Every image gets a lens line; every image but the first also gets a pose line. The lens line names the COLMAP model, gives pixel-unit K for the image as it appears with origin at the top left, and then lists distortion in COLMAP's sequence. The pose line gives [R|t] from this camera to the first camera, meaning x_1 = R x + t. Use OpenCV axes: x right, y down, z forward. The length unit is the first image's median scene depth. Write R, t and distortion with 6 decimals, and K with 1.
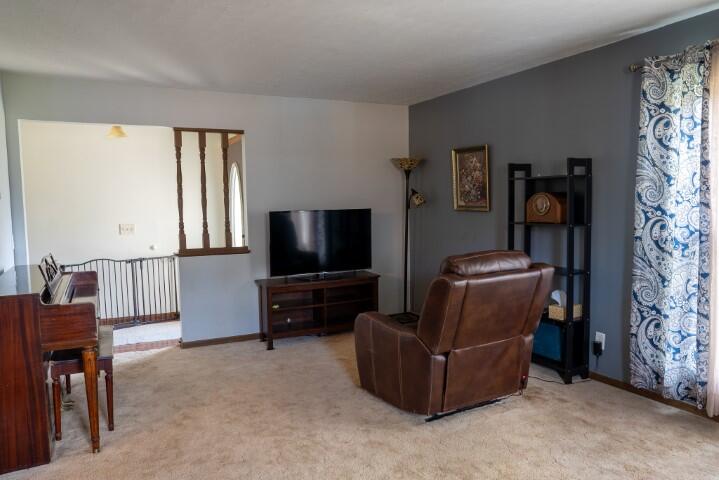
lens RADIAL K [[527.0, 0, 359.5], [0, 527.0, 240.0], [0, 0, 1]] dist [-0.005763, 0.066986]
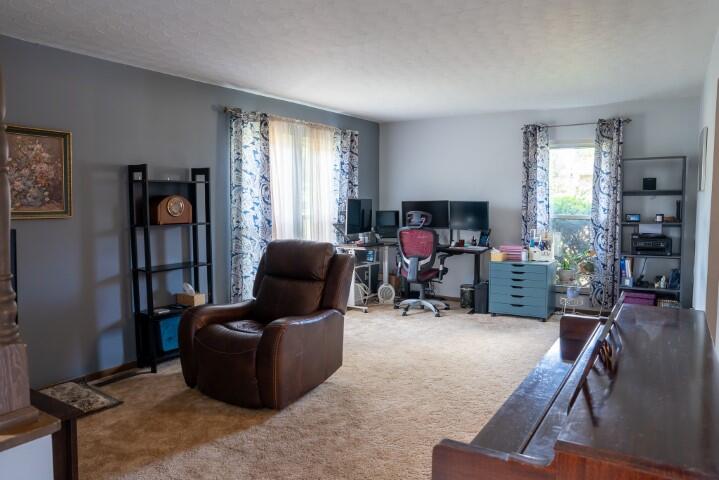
lens RADIAL K [[527.0, 0, 359.5], [0, 527.0, 240.0], [0, 0, 1]] dist [-0.005763, 0.066986]
pose [[-0.449504, -0.045660, 0.892110, -0.649262], [0.084327, 0.992064, 0.093265, -0.058874], [-0.889289, 0.117152, -0.442087, 0.970631]]
